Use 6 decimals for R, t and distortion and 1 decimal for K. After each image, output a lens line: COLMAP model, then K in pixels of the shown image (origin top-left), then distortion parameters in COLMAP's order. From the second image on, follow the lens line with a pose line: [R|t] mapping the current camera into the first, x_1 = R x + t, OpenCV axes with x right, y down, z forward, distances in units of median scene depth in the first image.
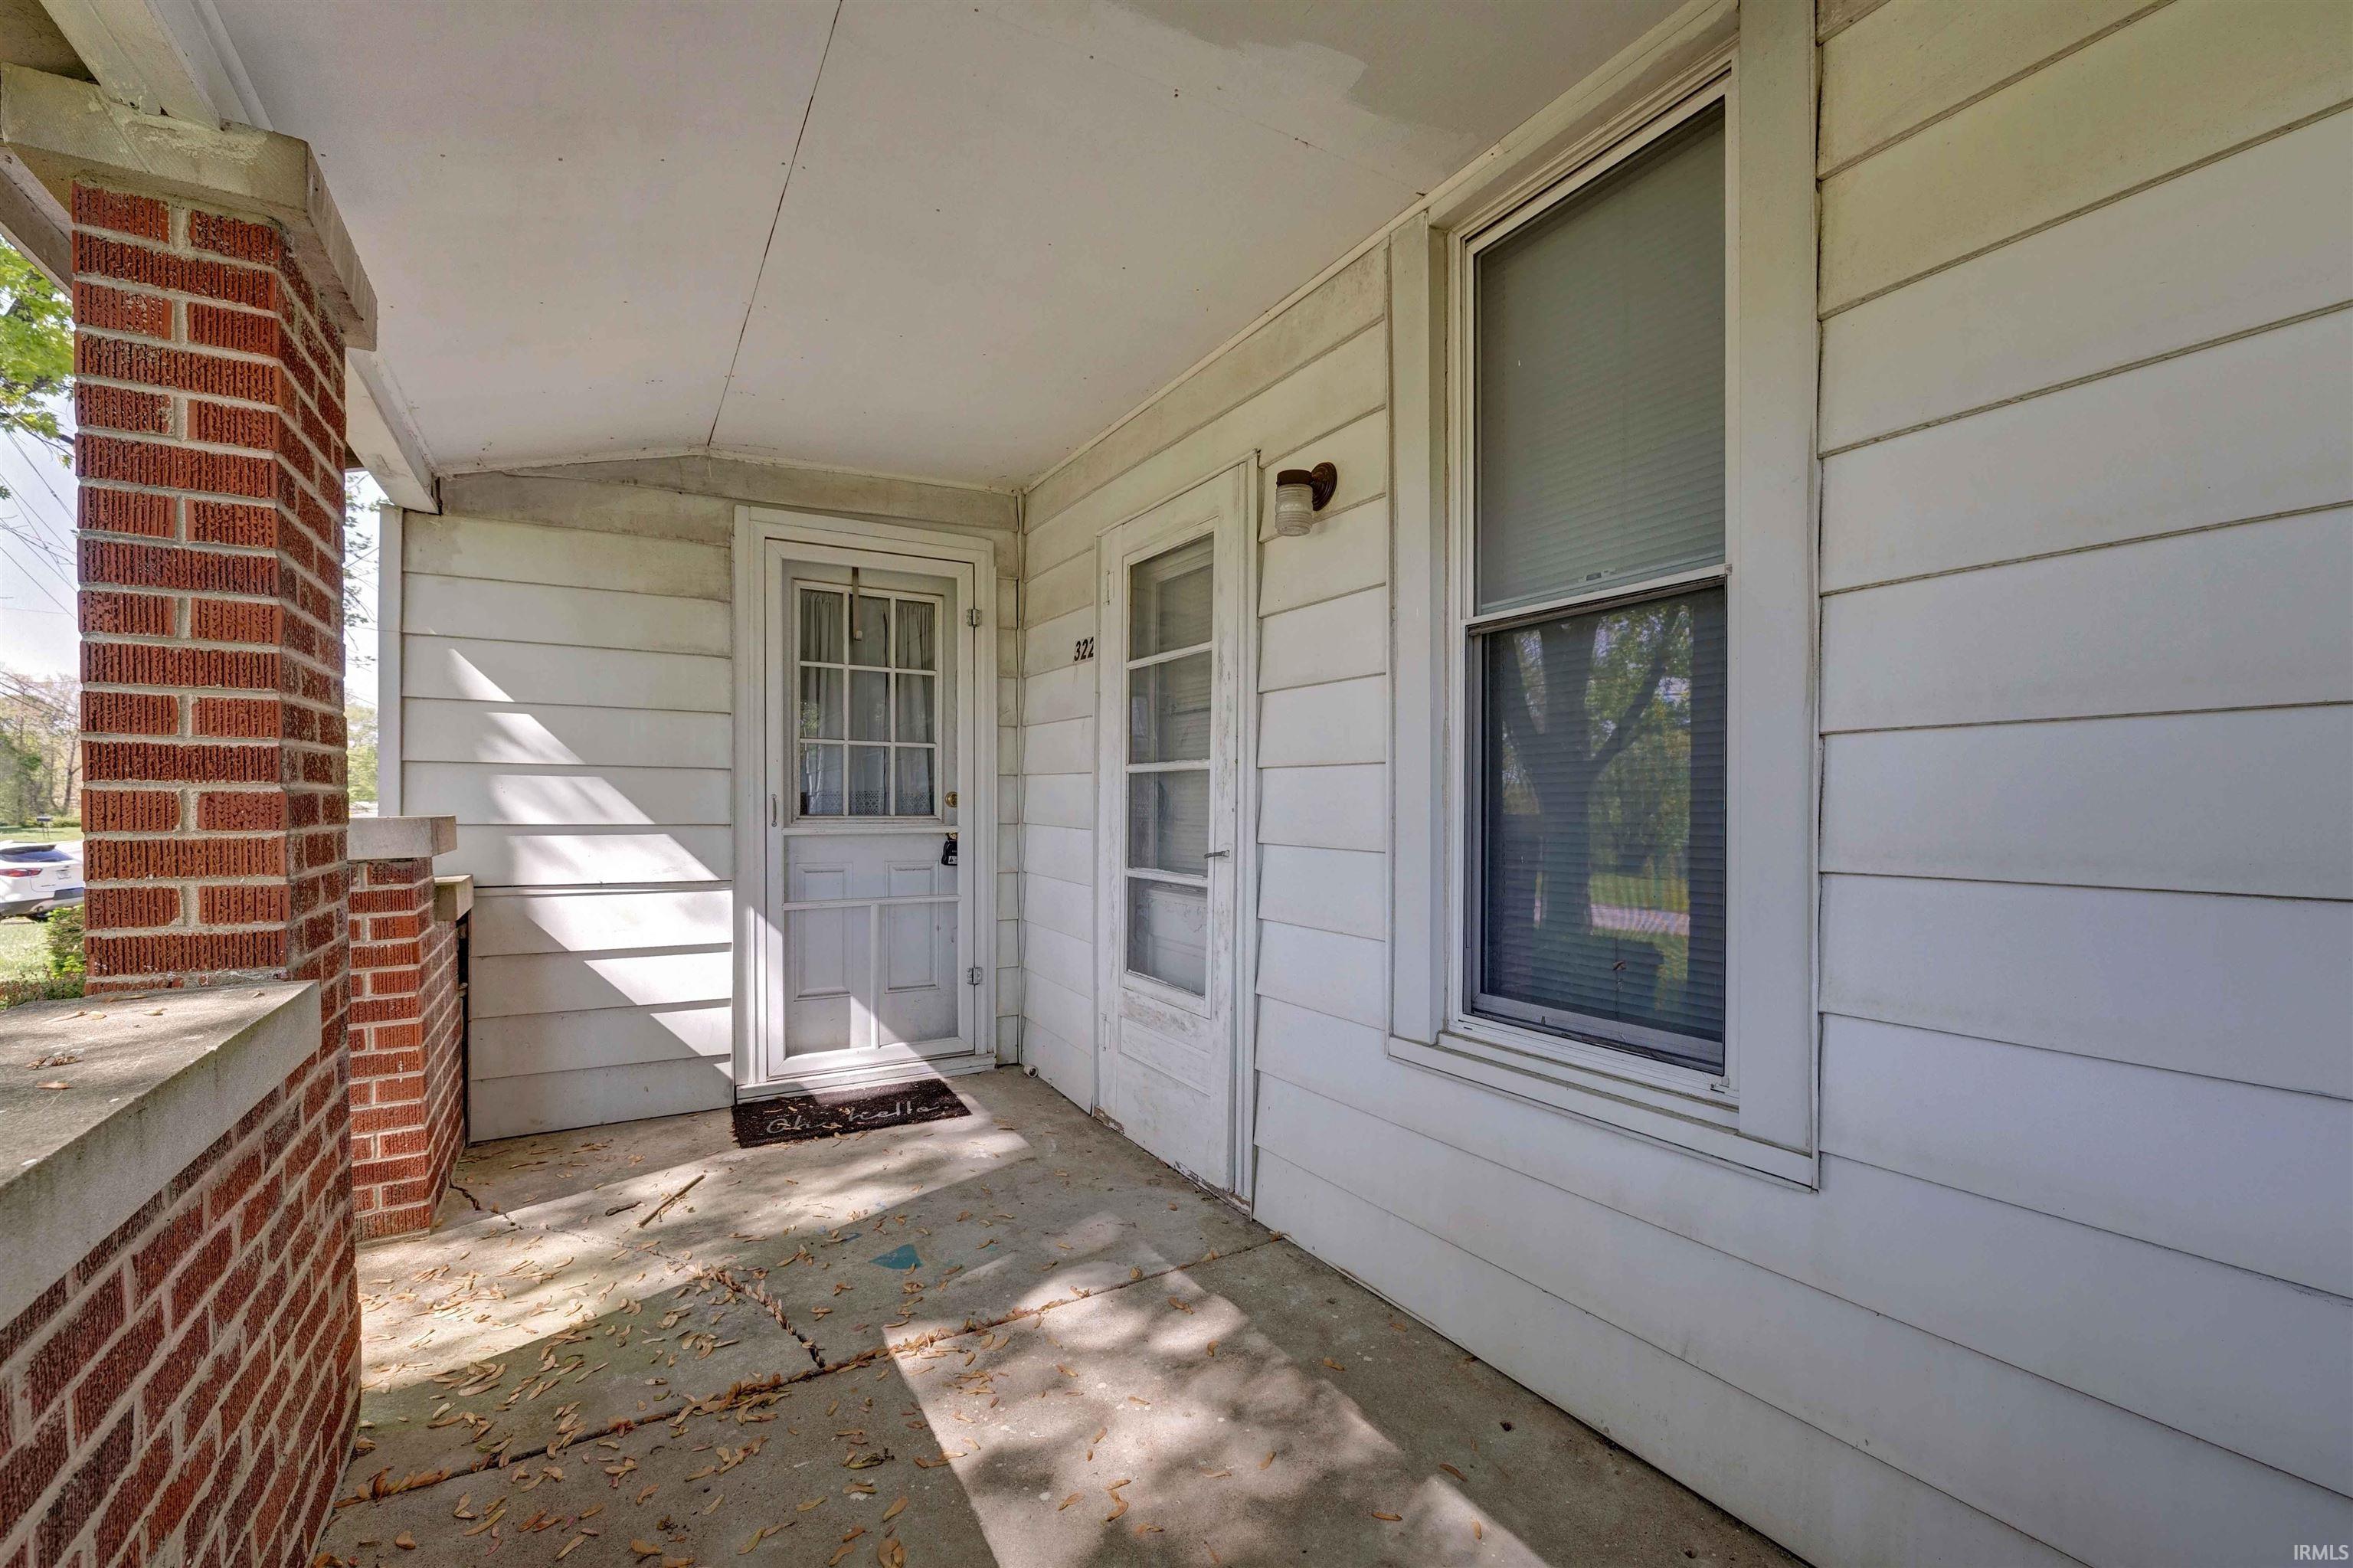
lens RADIAL K [[987.2, 0, 1170.2], [0, 987.2, 793.3], [0, 0, 1]] dist [0.000033, -0.000415]
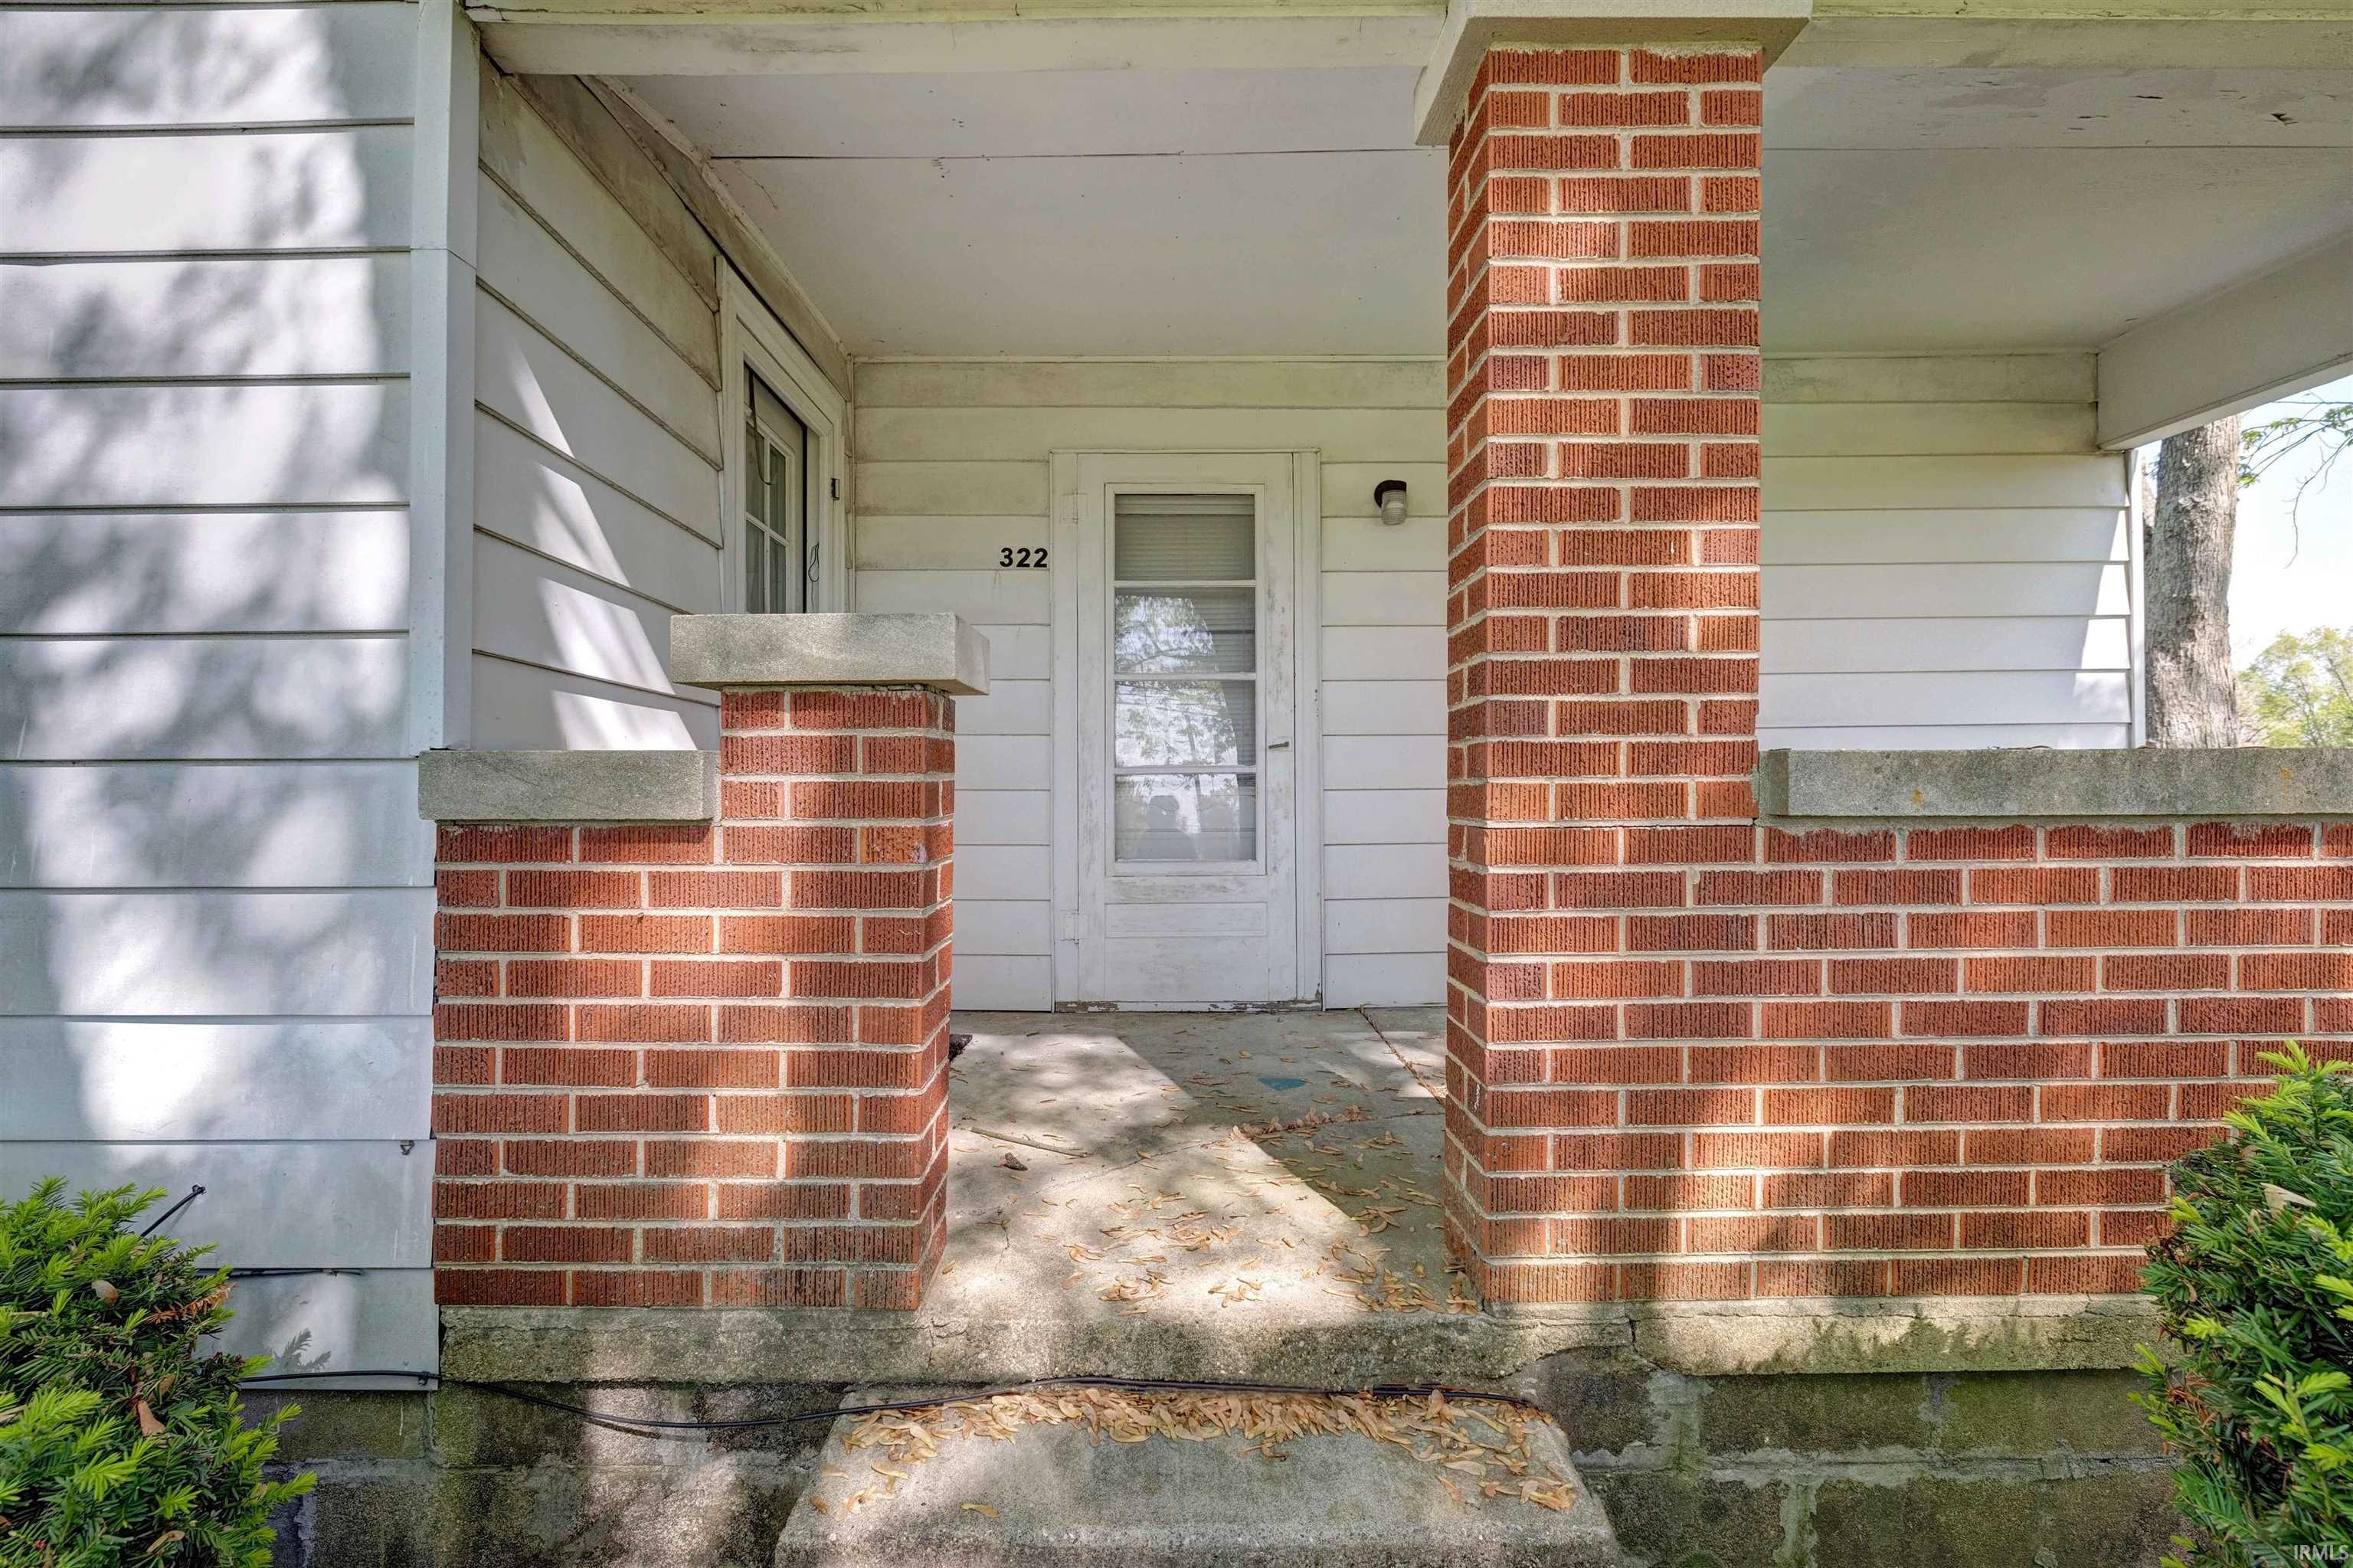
lens RADIAL K [[987.2, 0, 1165.2], [0, 987.2, 782.0], [0, 0, 1]] dist [0.000033, -0.000415]
pose [[0.497104, 0.003652, 0.867683, -1.115807], [0.003763, 0.999973, -0.006365, 0.113967], [-0.867683, 0.006429, 0.497077, 0.469059]]
